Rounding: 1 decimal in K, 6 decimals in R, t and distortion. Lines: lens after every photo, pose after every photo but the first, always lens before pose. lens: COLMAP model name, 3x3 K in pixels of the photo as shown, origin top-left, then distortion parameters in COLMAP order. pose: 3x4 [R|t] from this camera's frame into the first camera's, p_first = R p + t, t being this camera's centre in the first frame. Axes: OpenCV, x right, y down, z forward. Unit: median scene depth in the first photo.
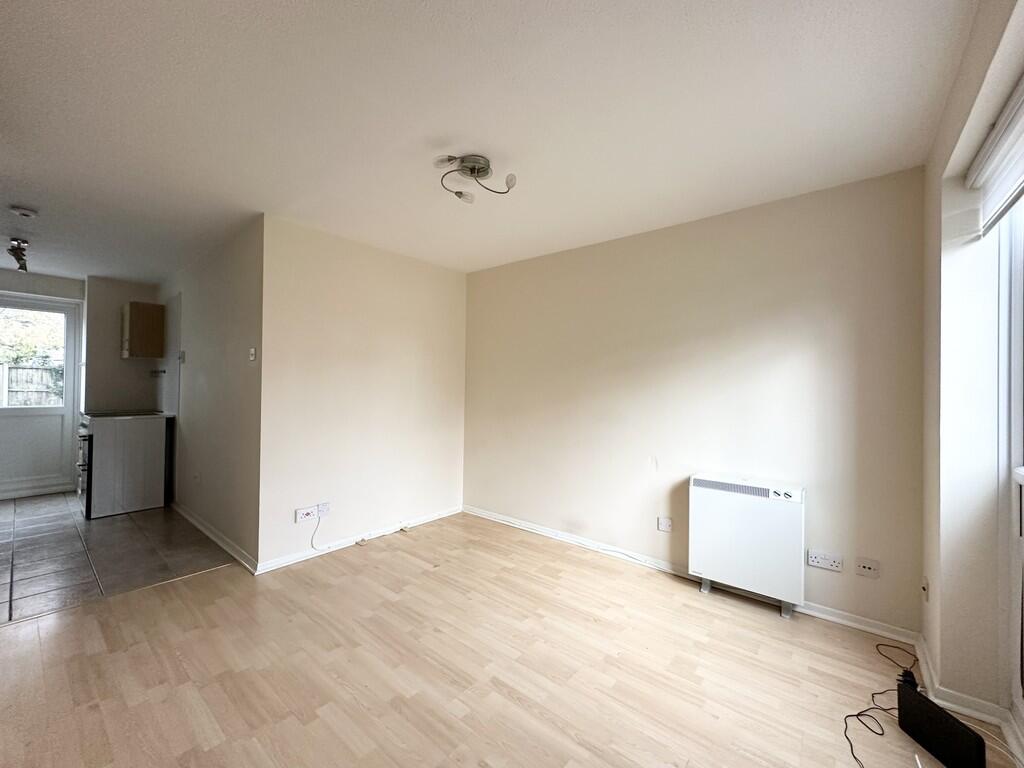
lens RADIAL K [[408.6, 0, 512.0], [0, 408.6, 384.0], [0, 0, 1]] dist [0.000815, 0.000103]
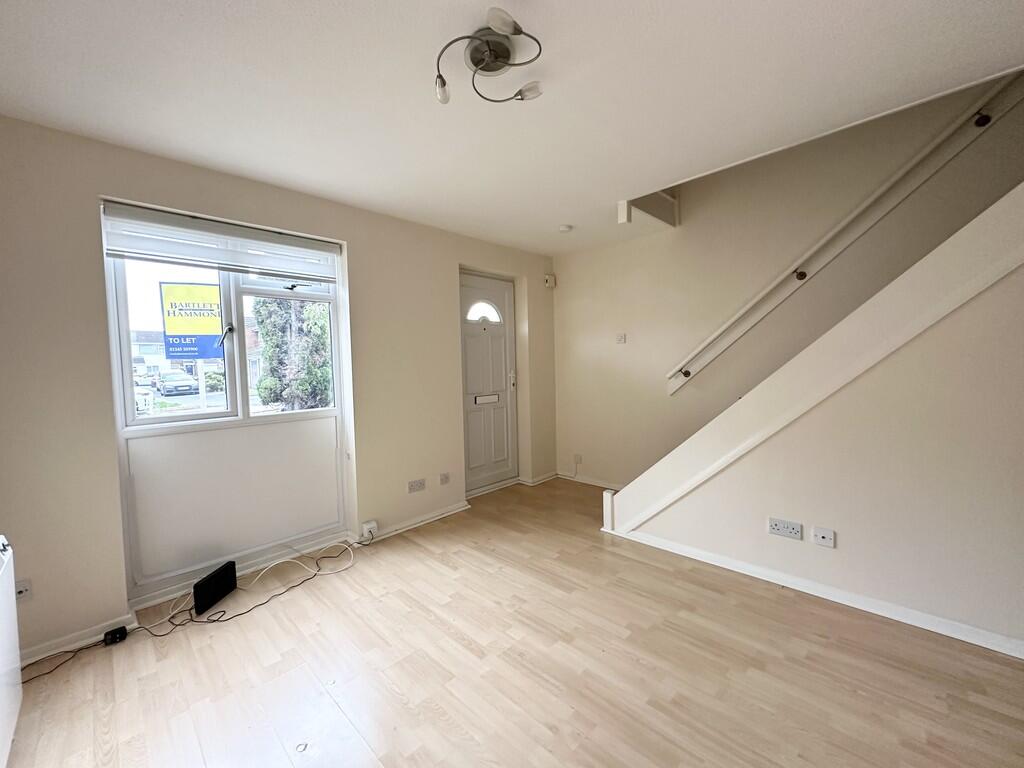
lens RADIAL K [[408.6, 0, 512.0], [0, 408.6, 384.0], [0, 0, 1]] dist [0.000815, 0.000103]
pose [[-0.996191, 0.009208, 0.086710, -0.207834], [0.012976, 0.998991, 0.042990, 0.001948], [-0.086227, 0.043952, -0.995306, 1.930394]]
